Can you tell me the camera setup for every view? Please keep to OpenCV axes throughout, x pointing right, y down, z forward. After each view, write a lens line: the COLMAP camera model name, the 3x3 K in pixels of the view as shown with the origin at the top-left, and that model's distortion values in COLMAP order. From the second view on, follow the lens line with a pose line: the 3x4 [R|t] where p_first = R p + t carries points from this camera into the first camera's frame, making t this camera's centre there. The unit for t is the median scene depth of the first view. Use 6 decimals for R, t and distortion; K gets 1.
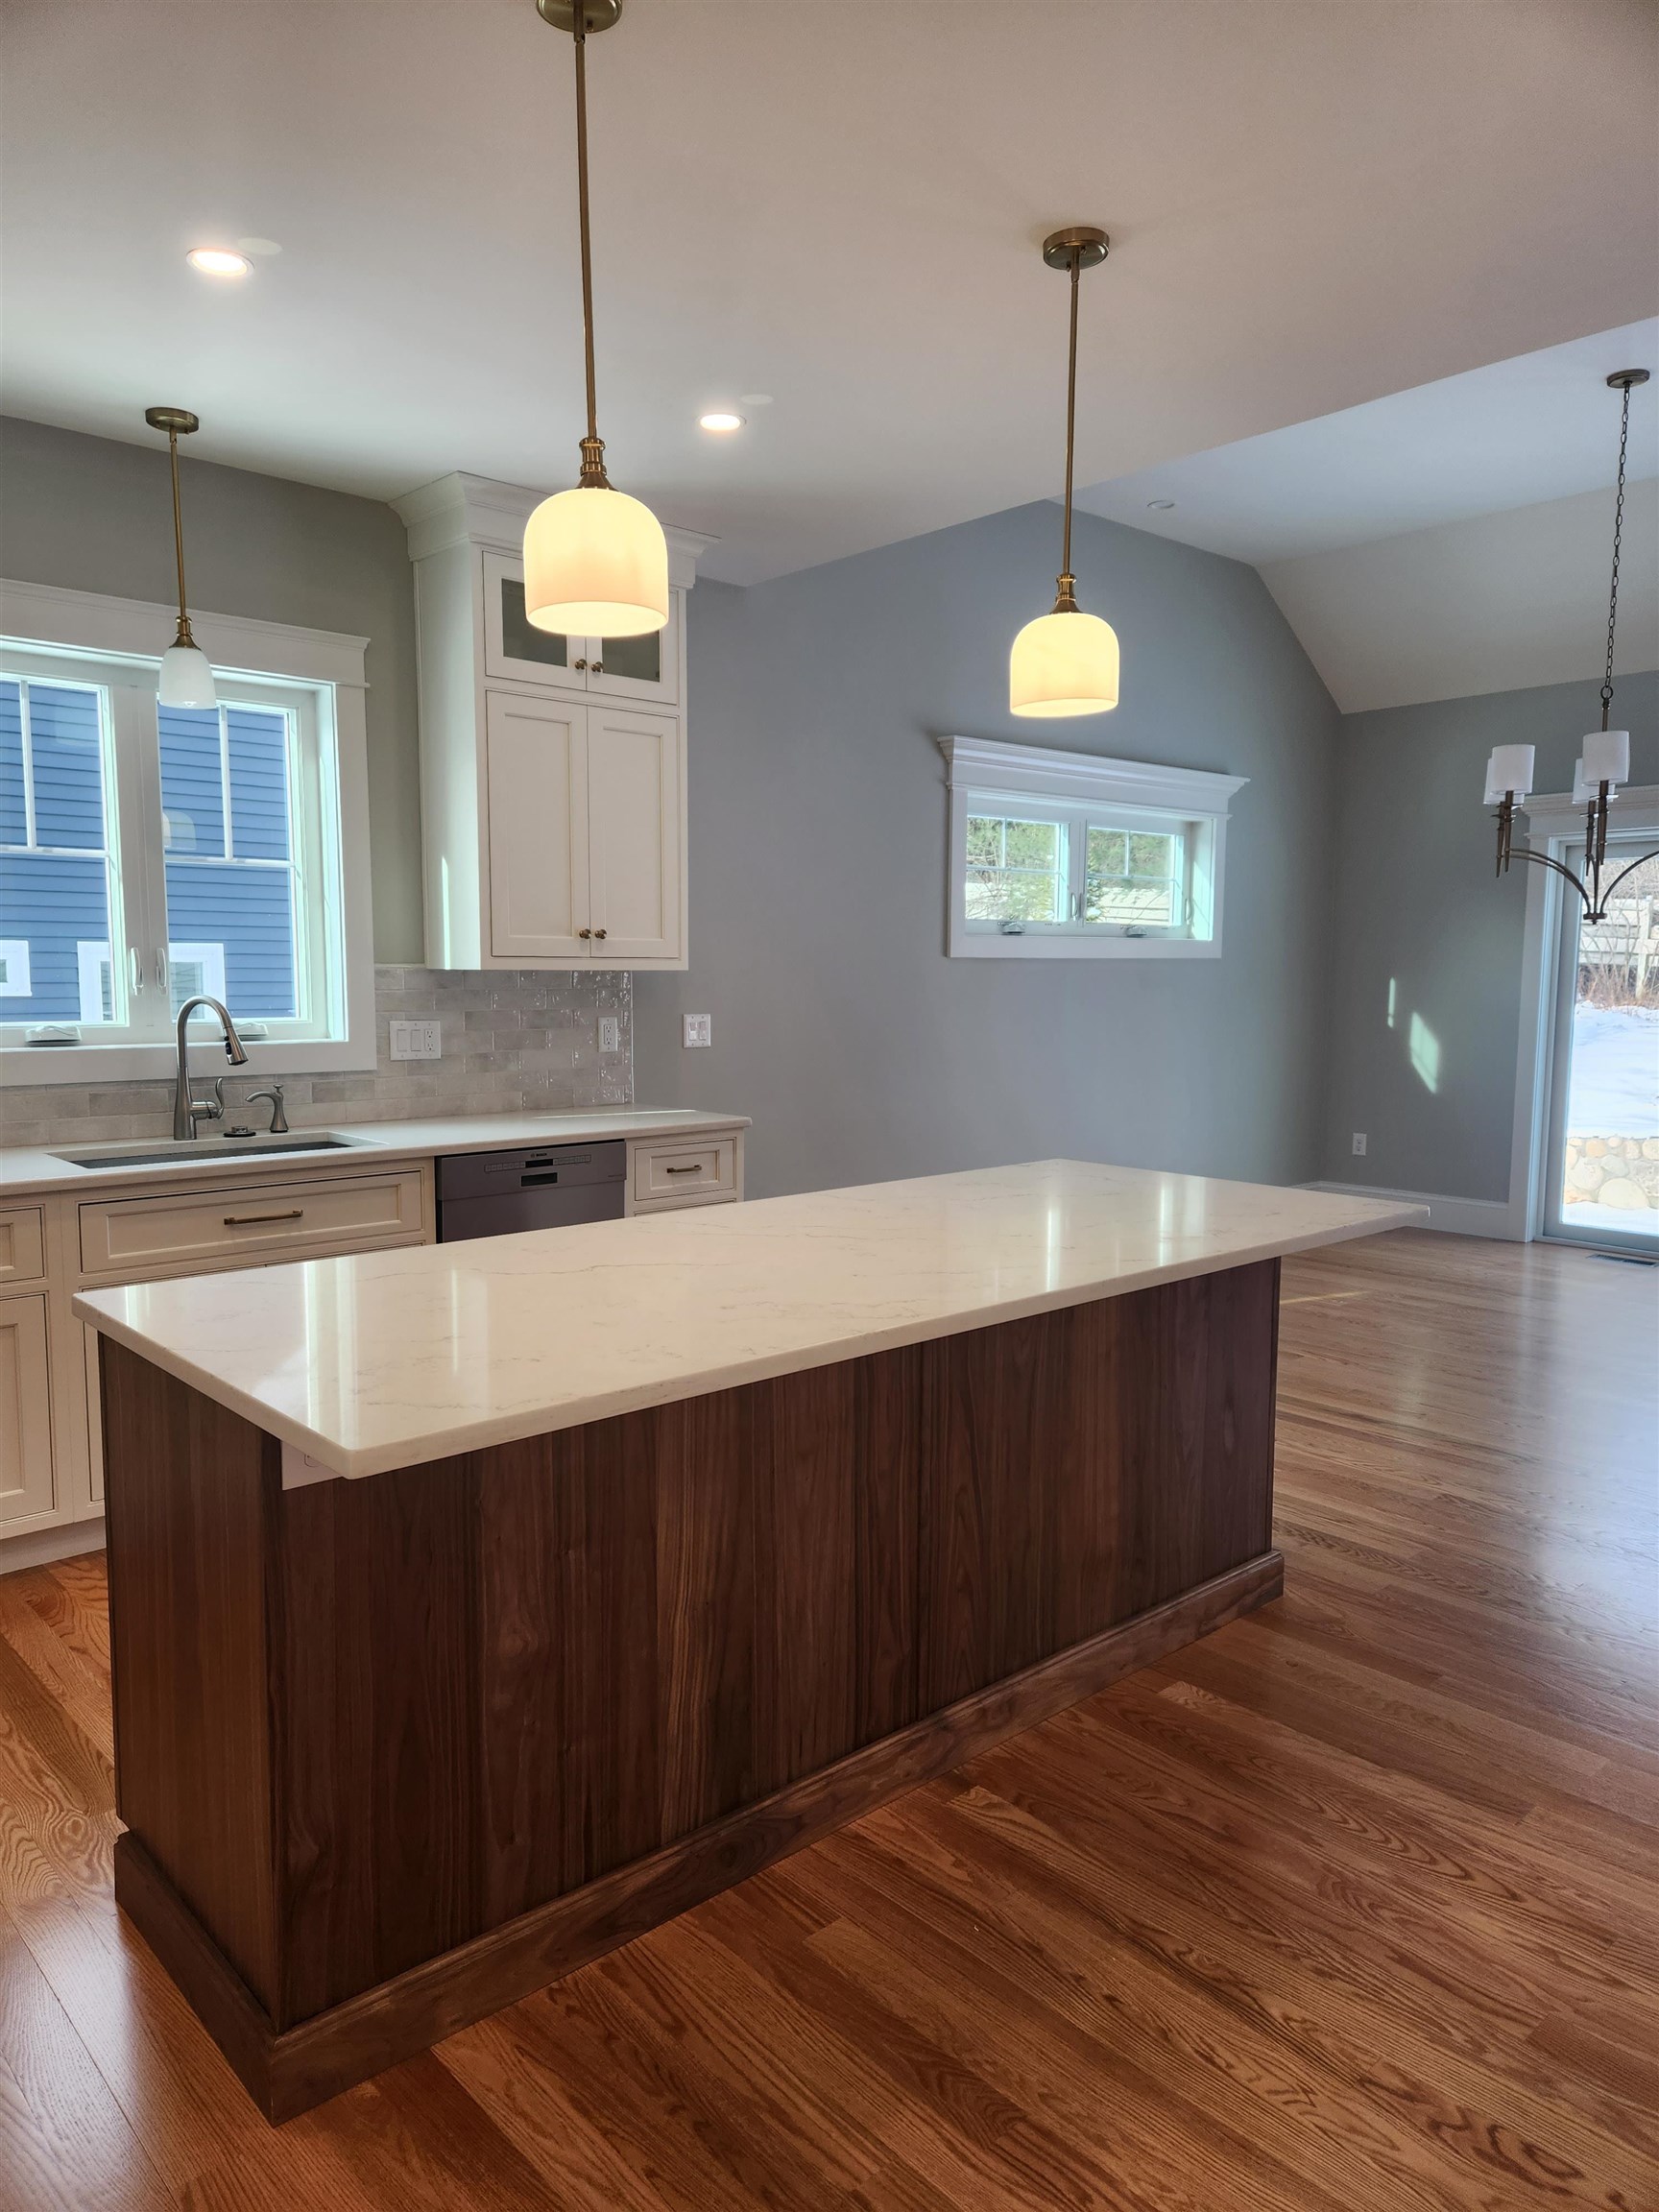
lens RADIAL K [[1465.0, 0, 804.1], [0, 1465.0, 1118.3], [0, 0, 1]] dist [0.079513, -0.062550]
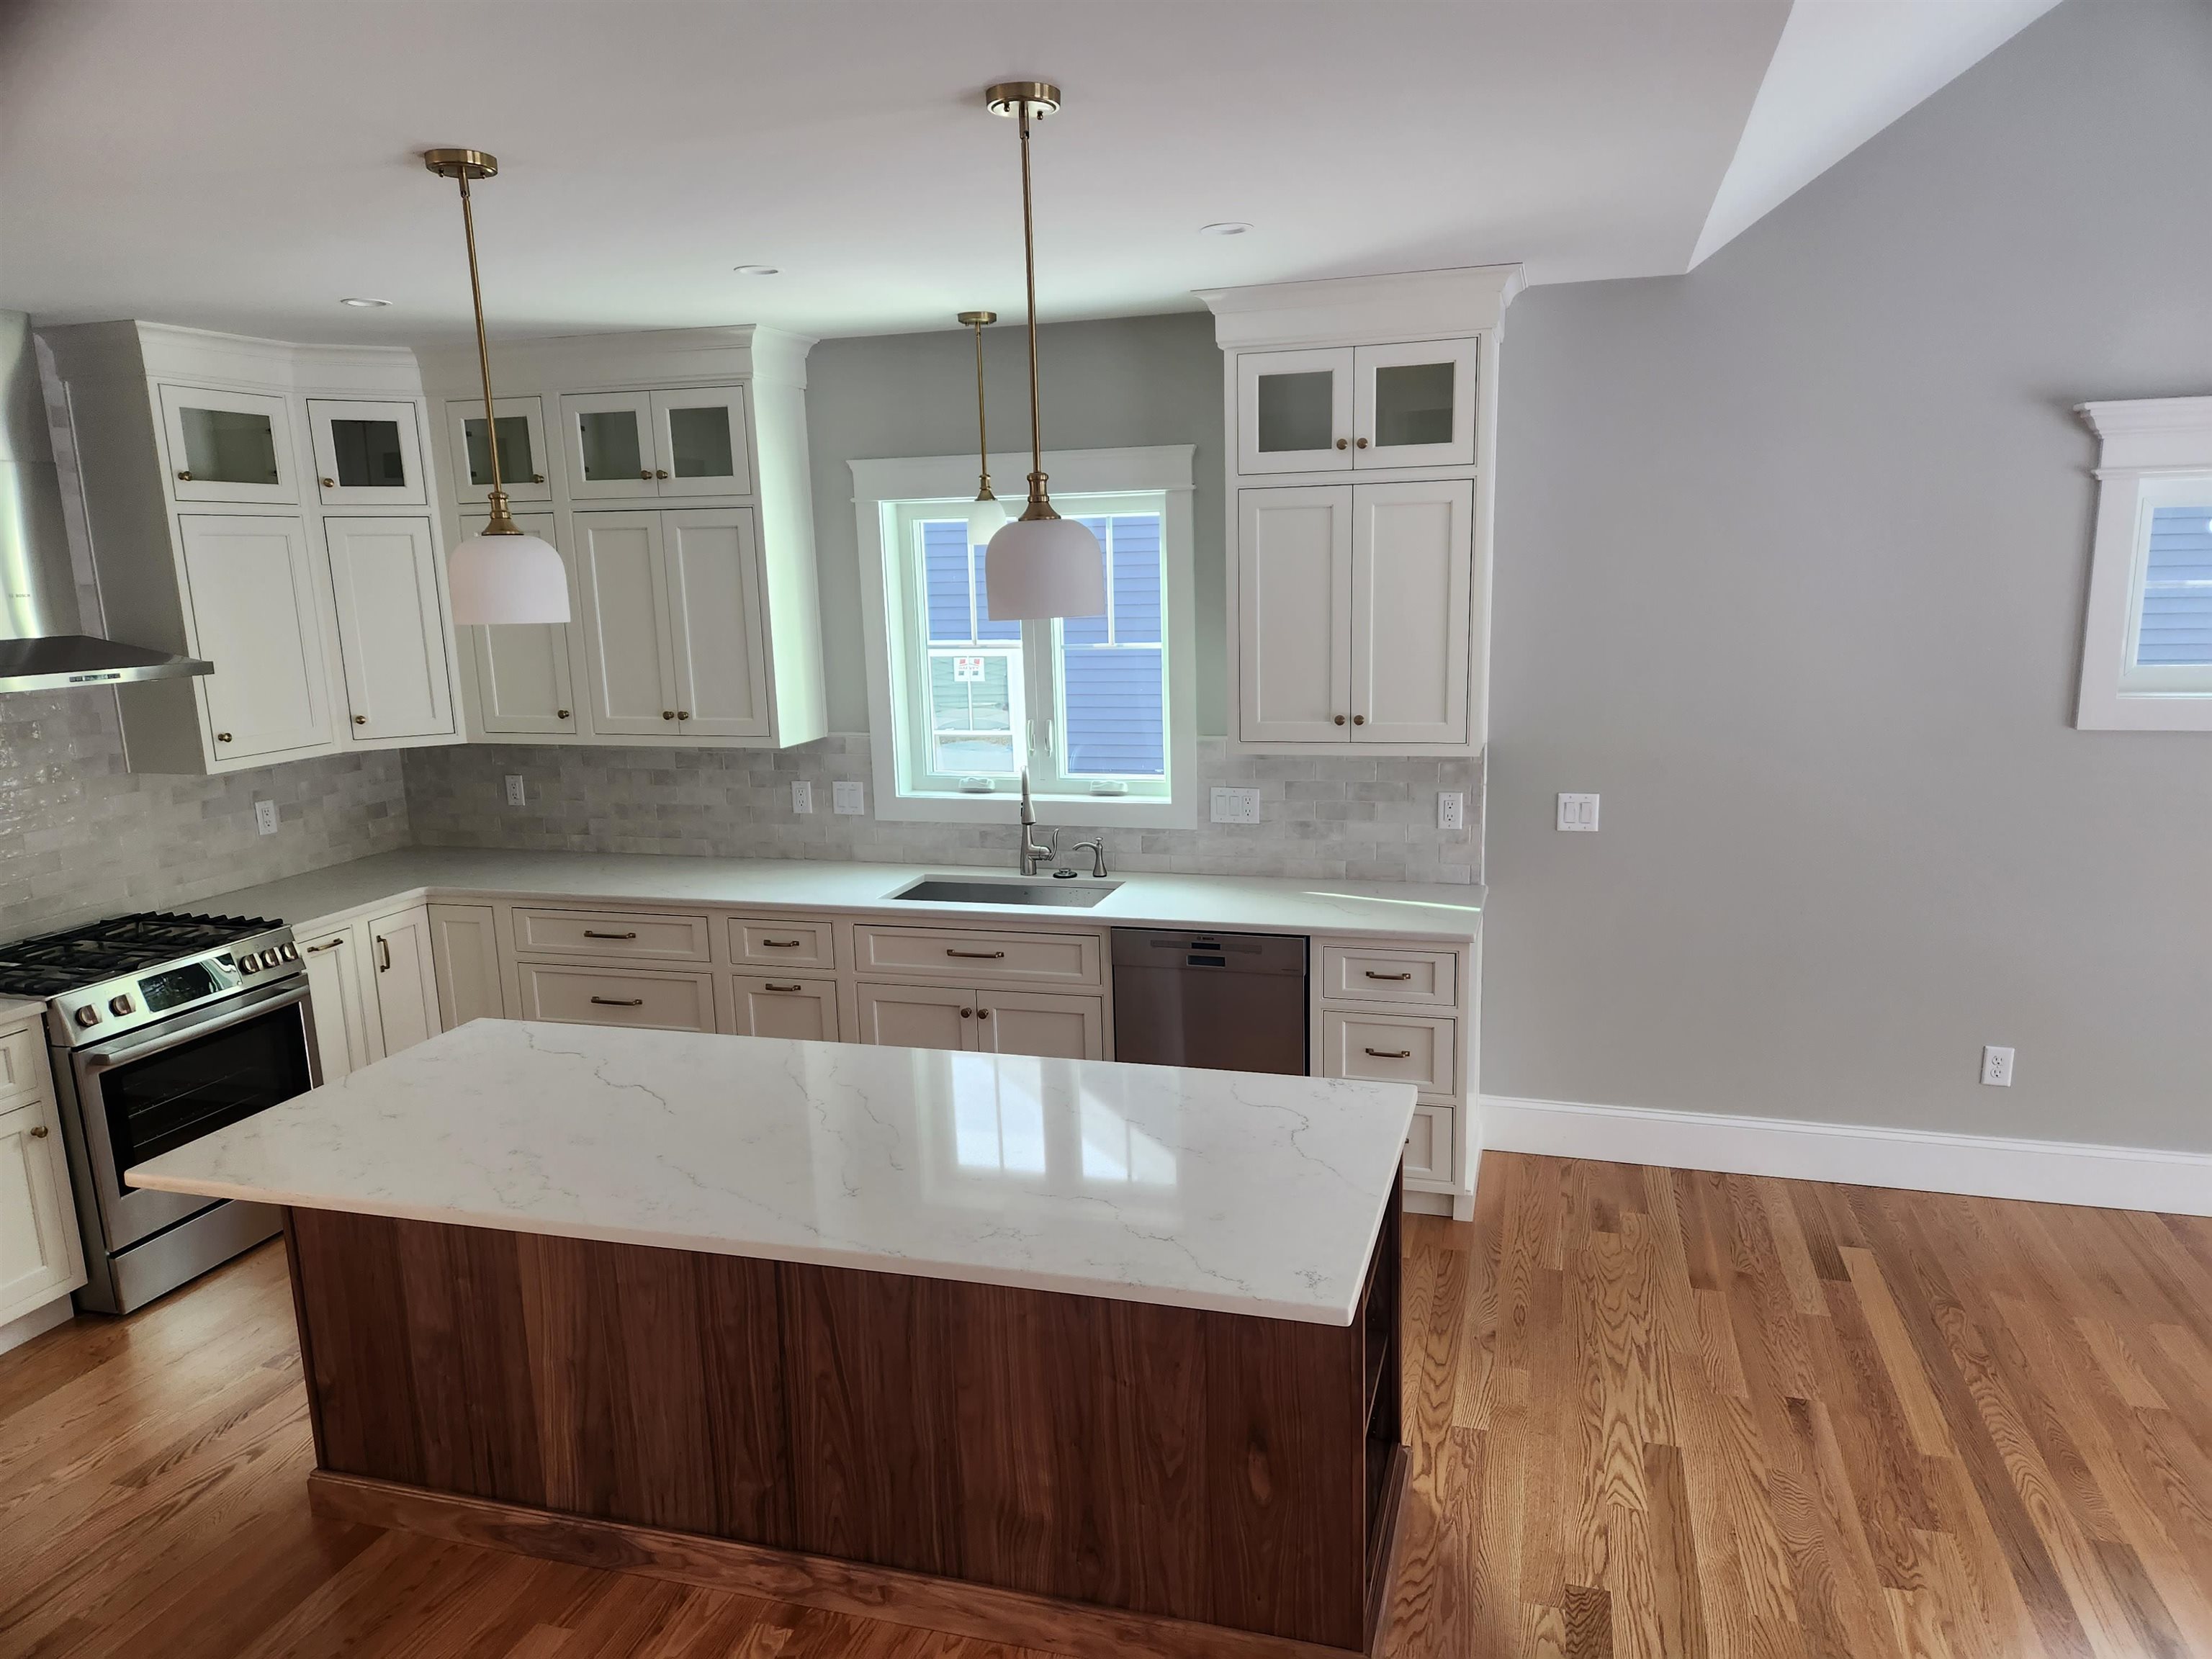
lens RADIAL K [[1465.0, 0, 1132.7], [0, 1465.0, 862.5], [0, 0, 1]] dist [0.079513, -0.062550]
pose [[0.531847, 0.156084, -0.832332, 1.039202], [-0.061241, 0.987383, 0.146028, -0.282906], [0.844623, -0.026692, 0.534696, 0.601626]]
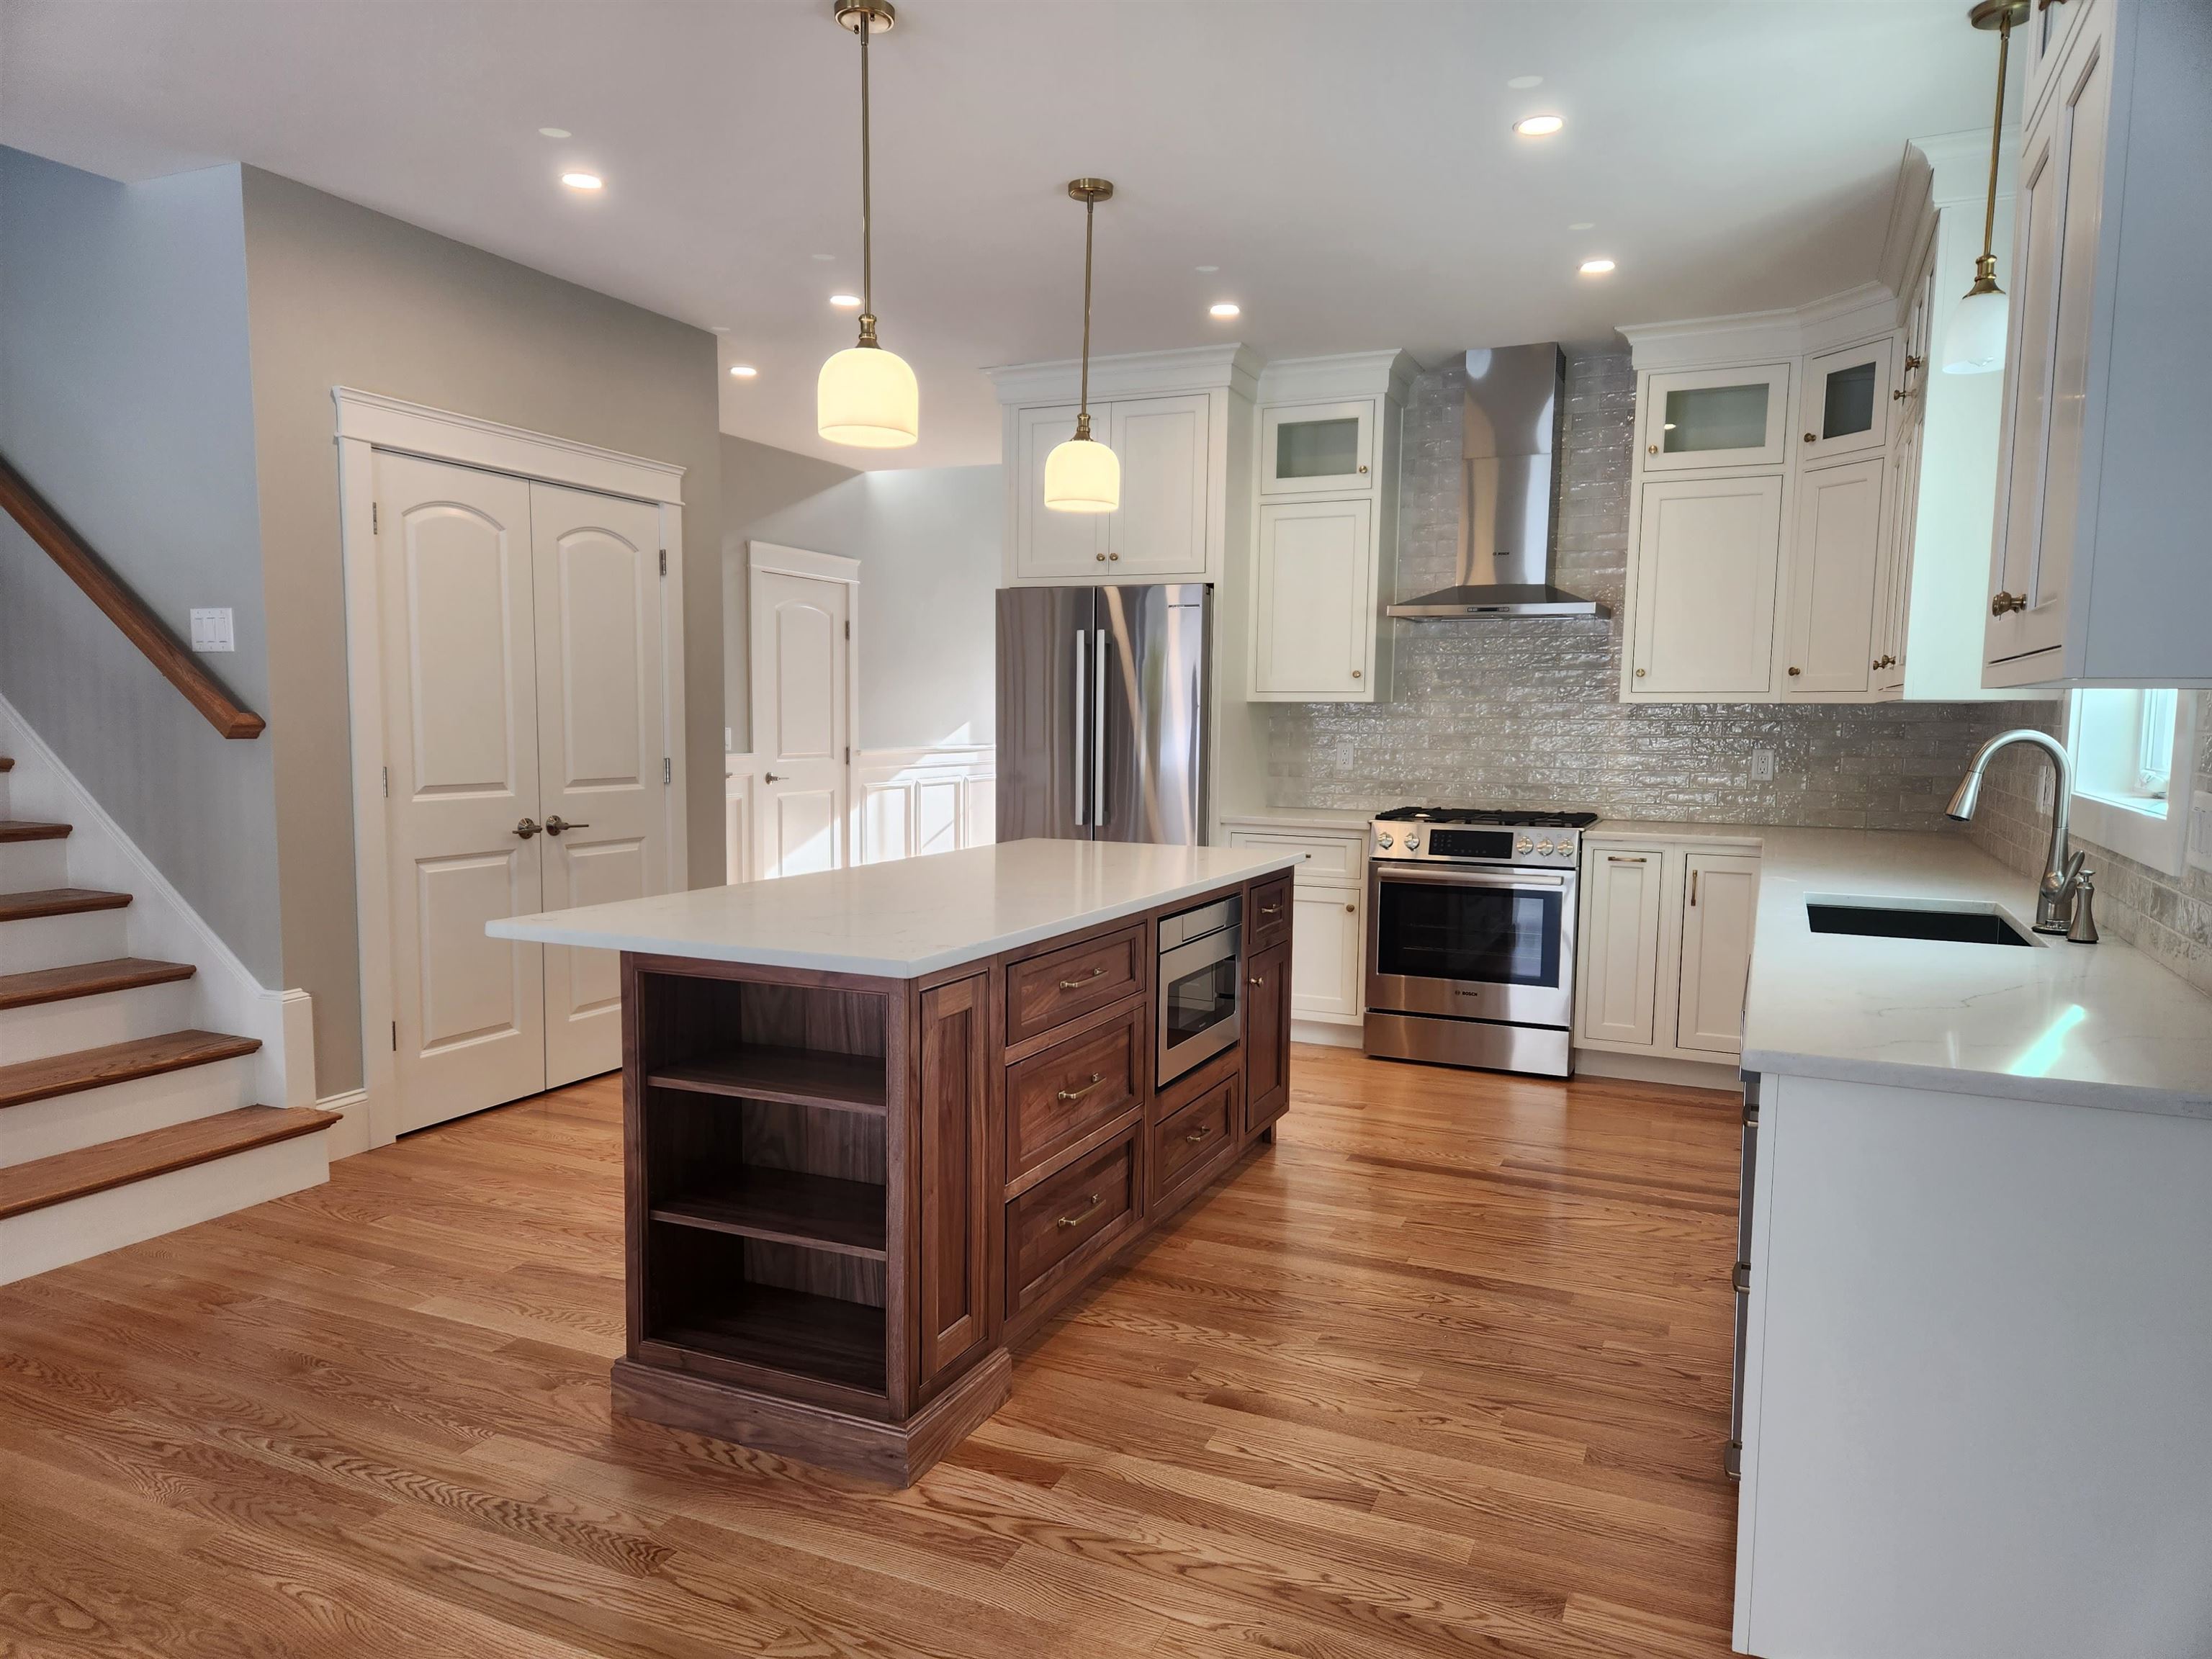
lens RADIAL K [[1473.4, 0, 1086.7], [0, 1473.4, 867.3], [0, 0, 1]] dist [0.089140, -0.083499]
pose [[-0.916609, 0.027162, -0.398862, 0.503541], [-0.057018, 0.978608, 0.197673, -0.205907], [0.395699, 0.203931, -0.895452, 2.241150]]
